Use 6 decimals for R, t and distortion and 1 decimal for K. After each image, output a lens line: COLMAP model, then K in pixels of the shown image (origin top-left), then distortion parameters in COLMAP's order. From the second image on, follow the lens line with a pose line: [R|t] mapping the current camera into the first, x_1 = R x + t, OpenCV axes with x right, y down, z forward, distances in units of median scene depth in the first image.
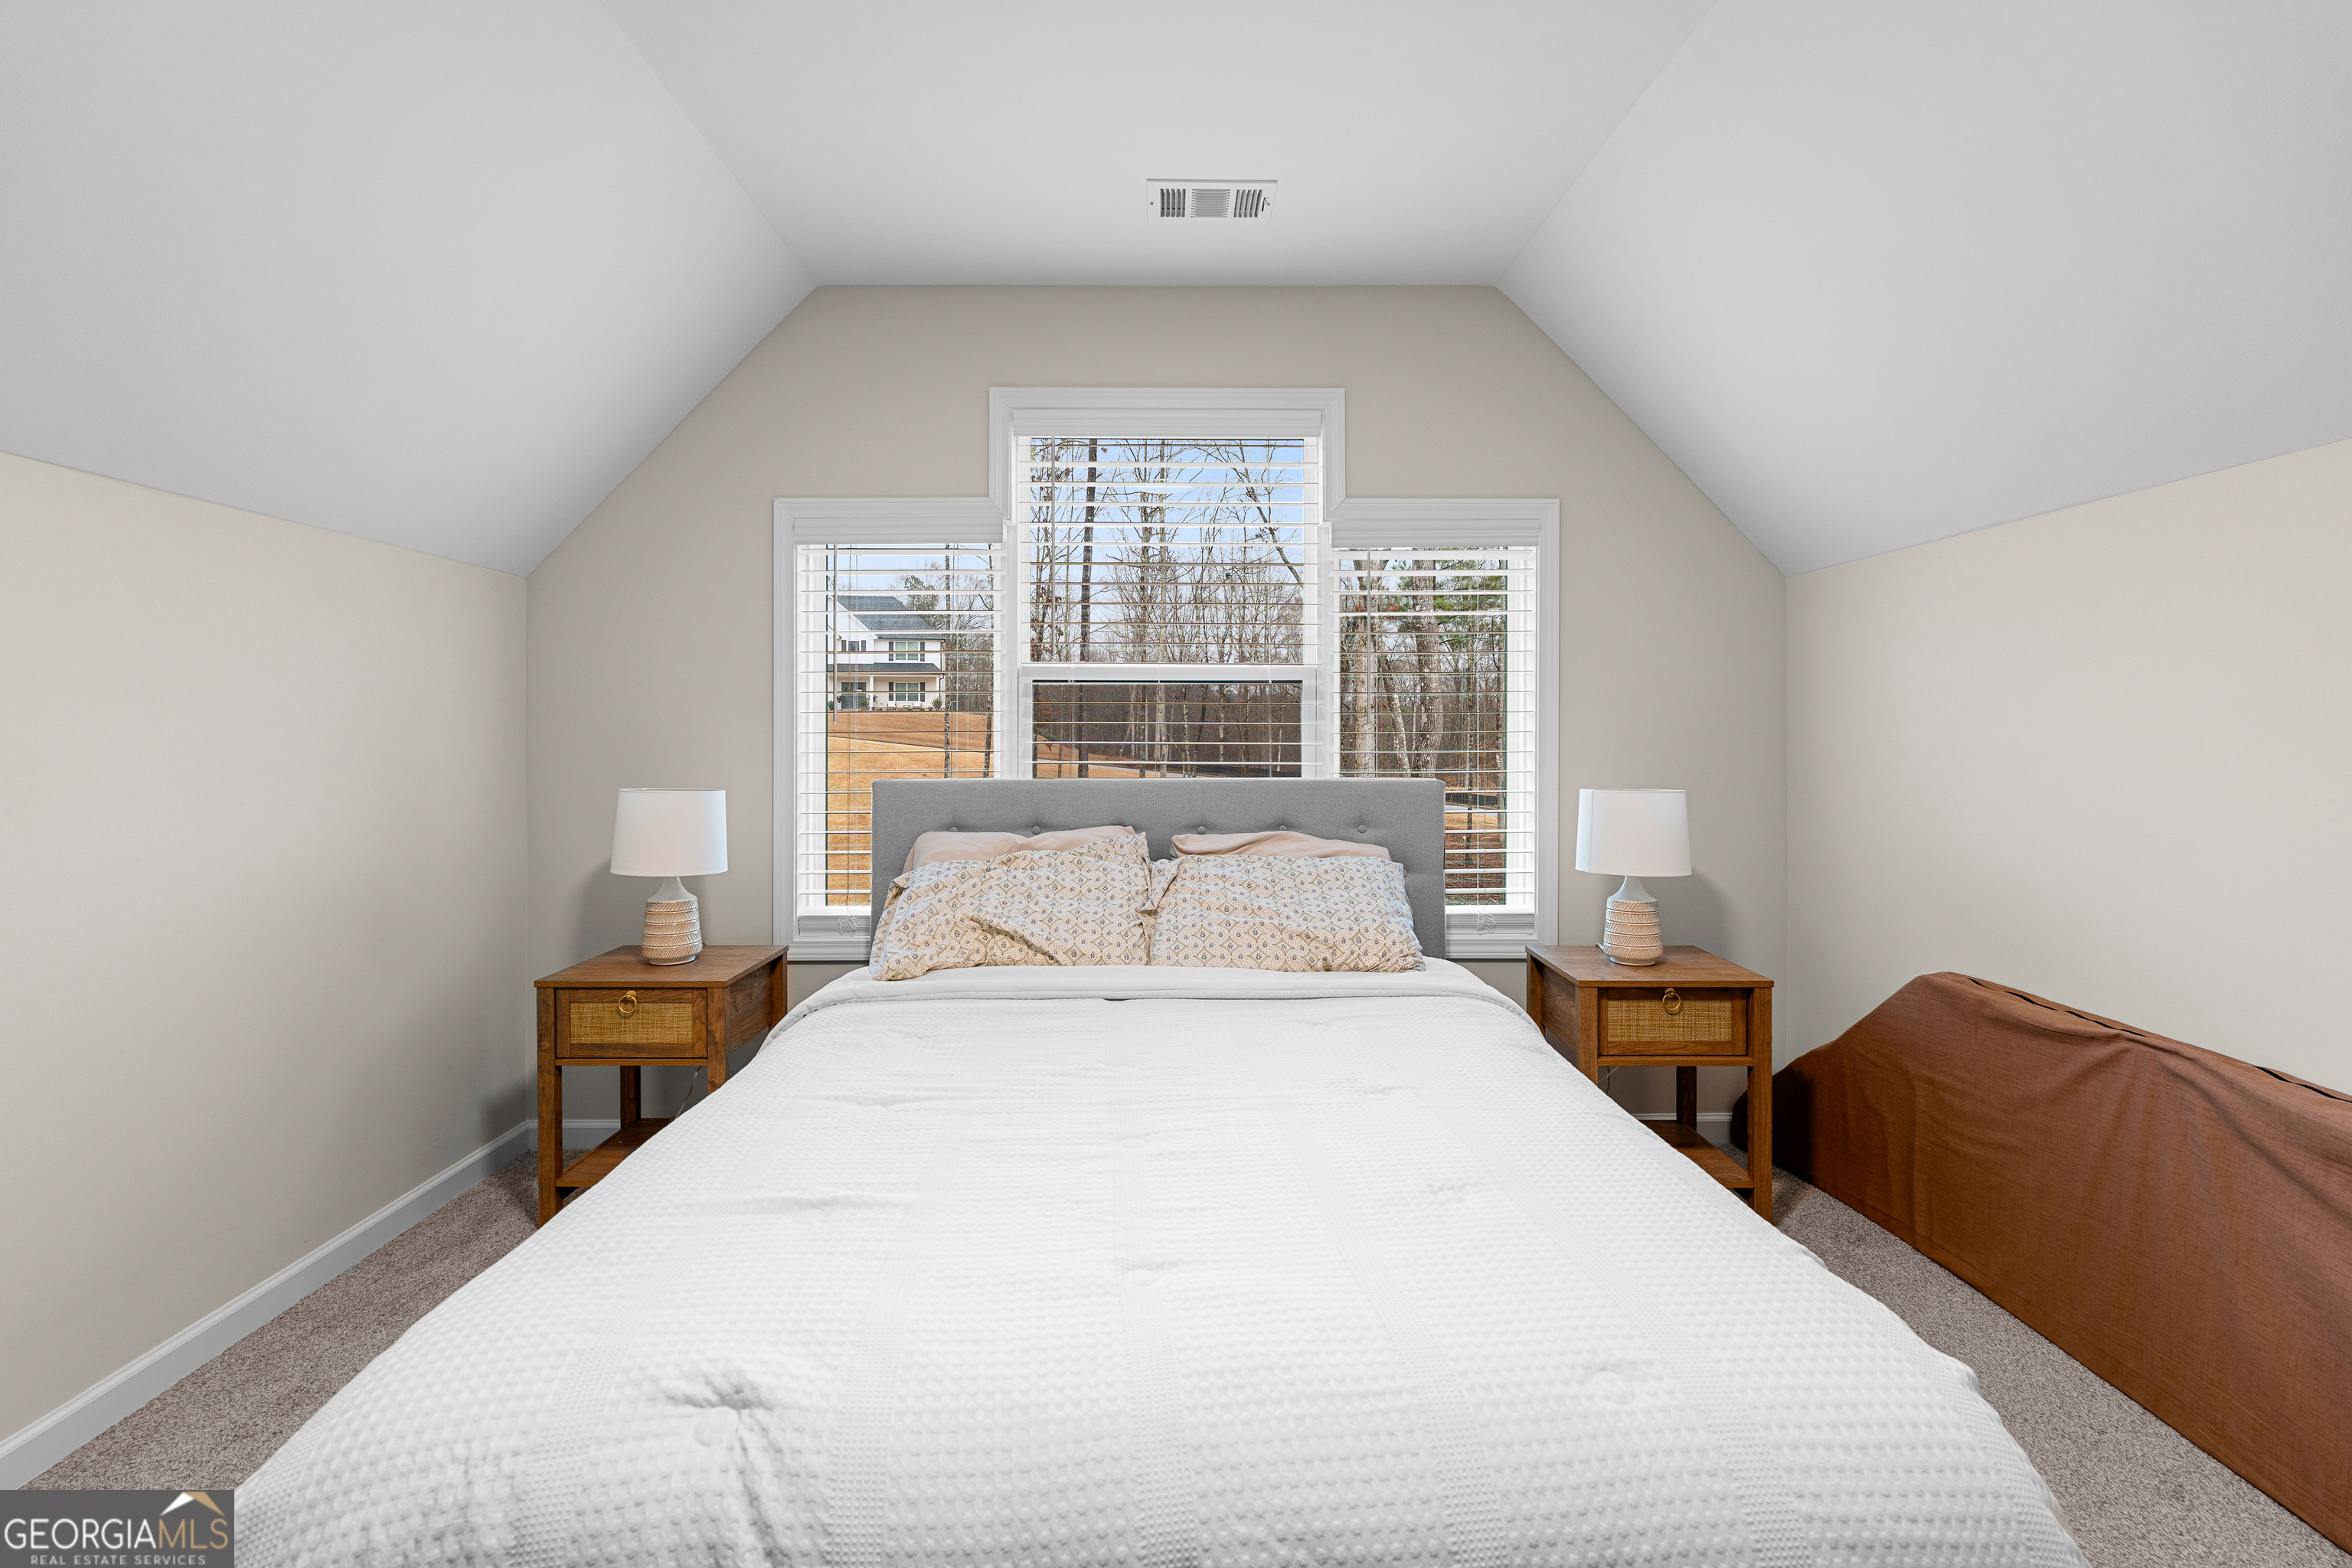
lens RADIAL K [[1047.5, 0, 1178.3], [0, 1047.5, 731.1], [0, 0, 1]] dist [-0.000592, 0.000079]
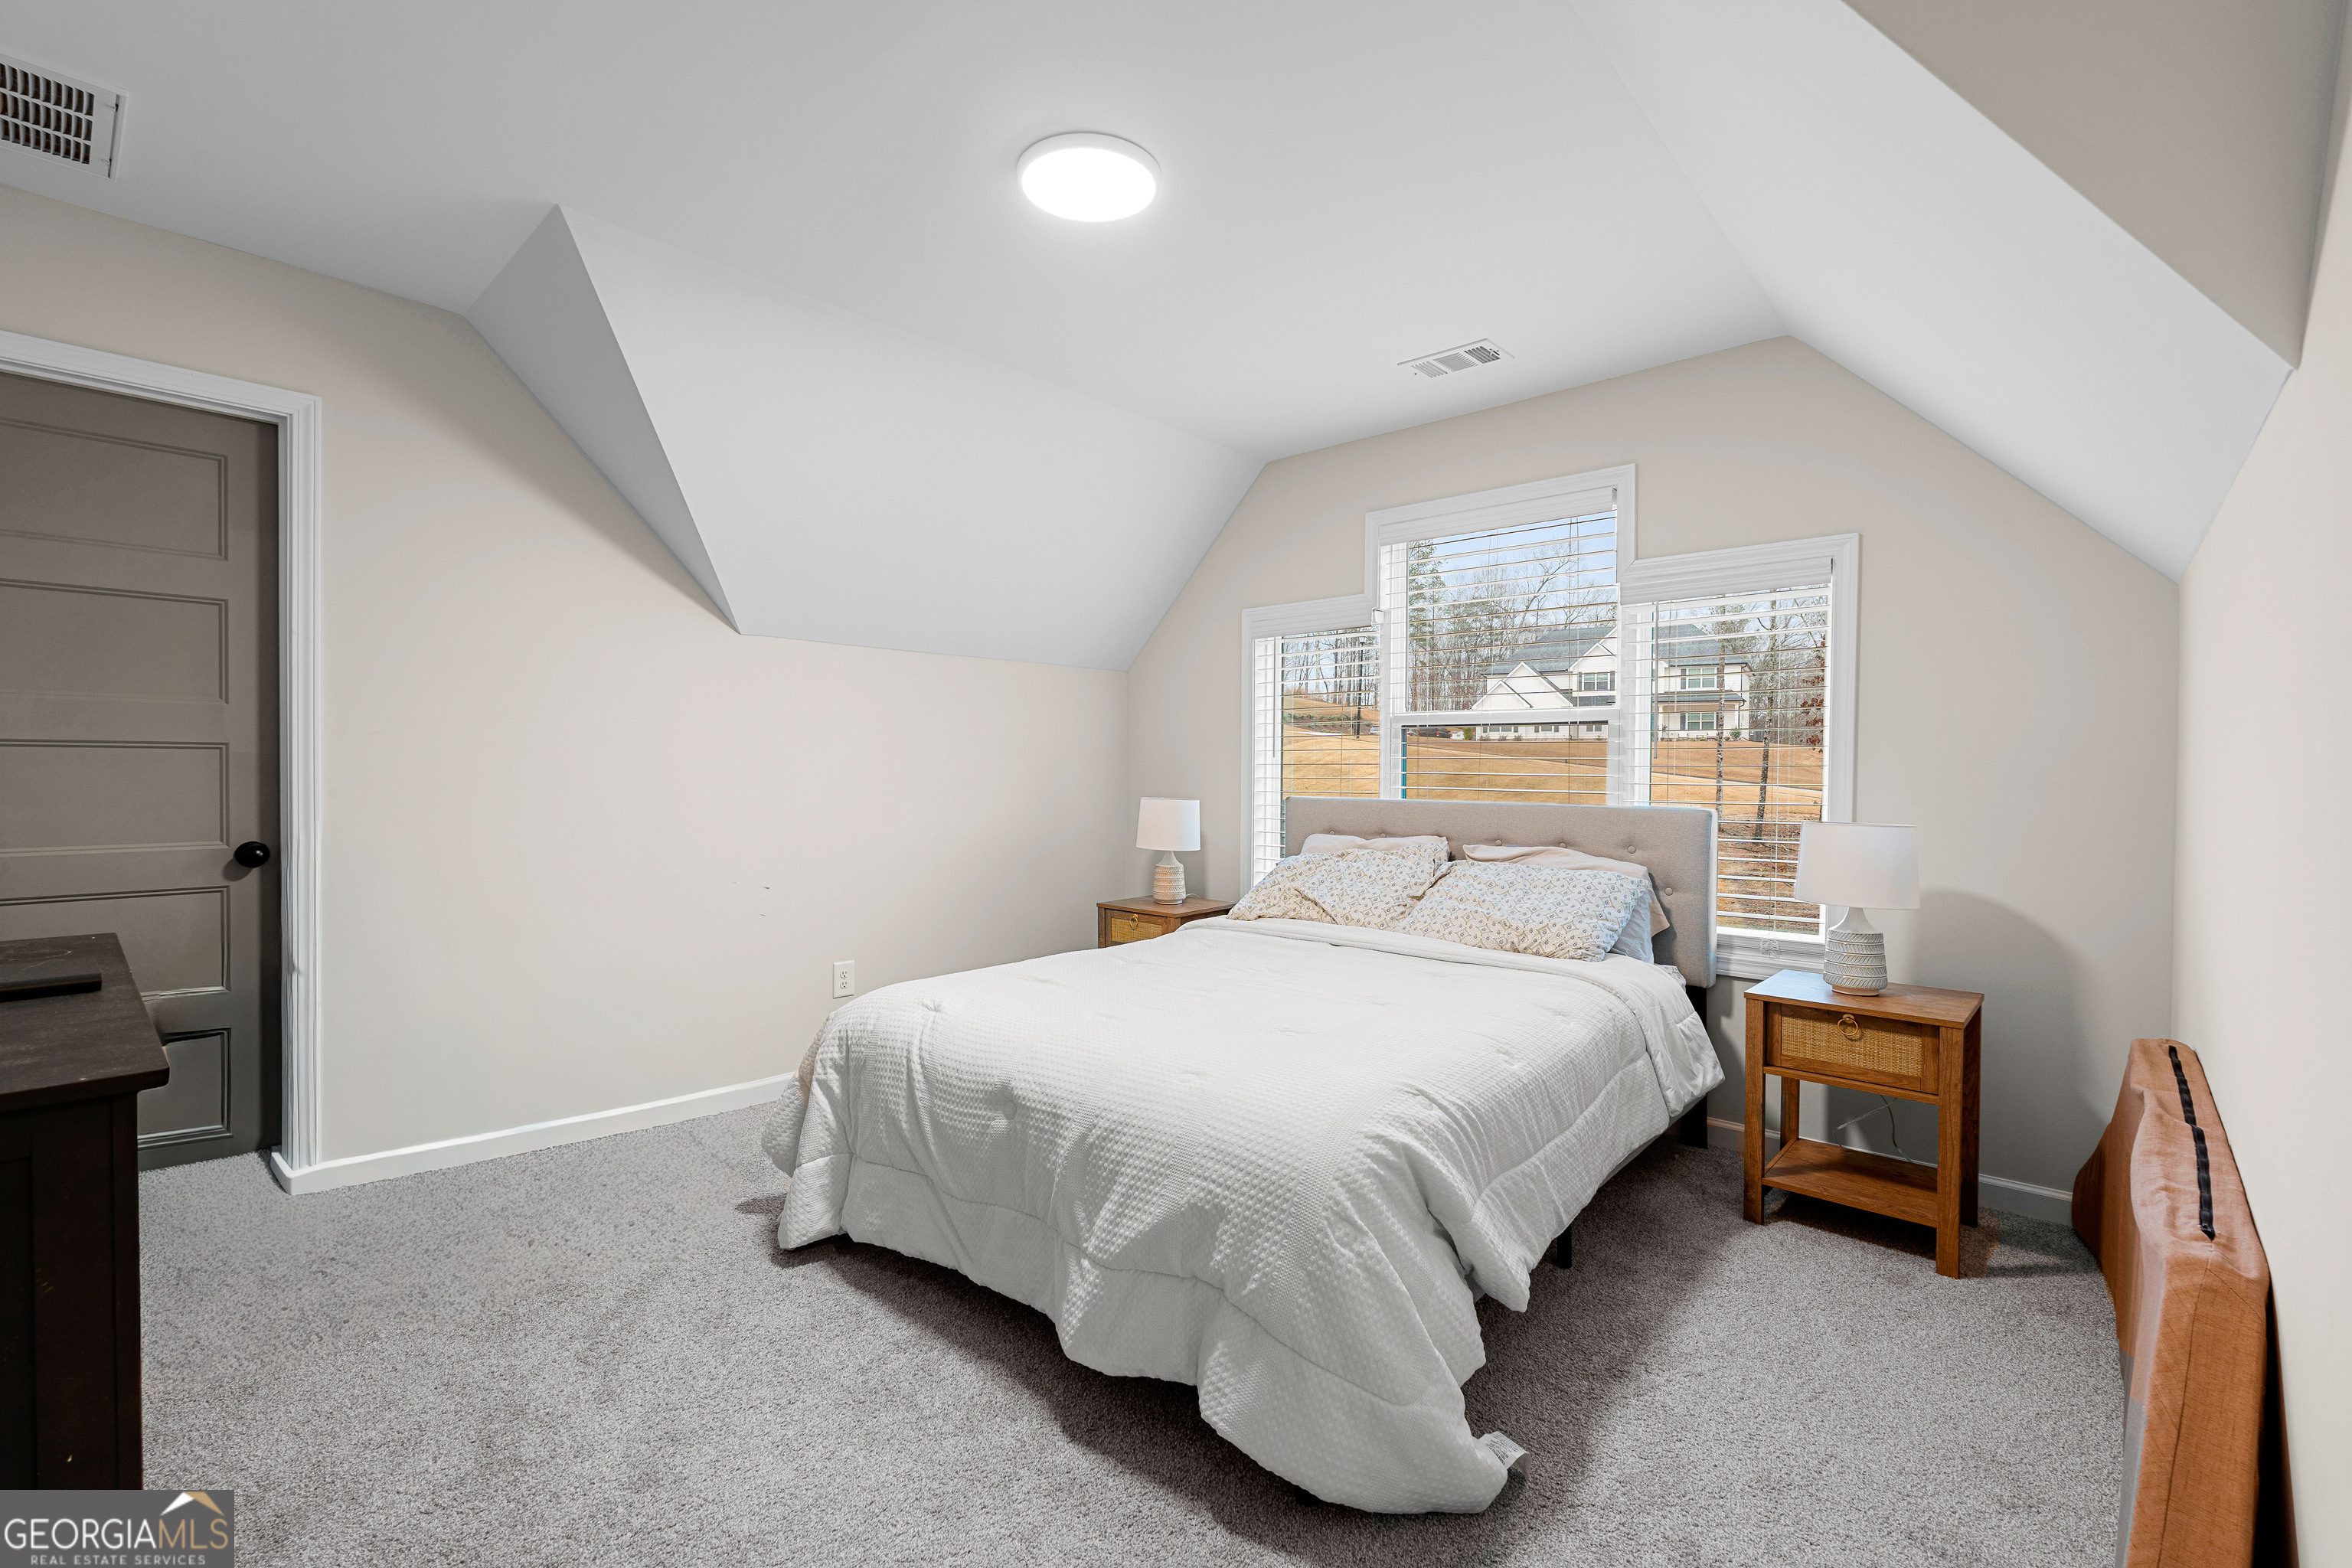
lens RADIAL K [[1028.2, 0, 1176.0], [0, 1028.2, 784.0], [0, 0, 1]] dist [-0.003609, 0.000195]
pose [[0.732609, 0.016145, -0.680459, 0.615189], [-0.001424, 0.999753, 0.022189, -0.003485], [0.680649, -0.015287, 0.732450, -0.177387]]
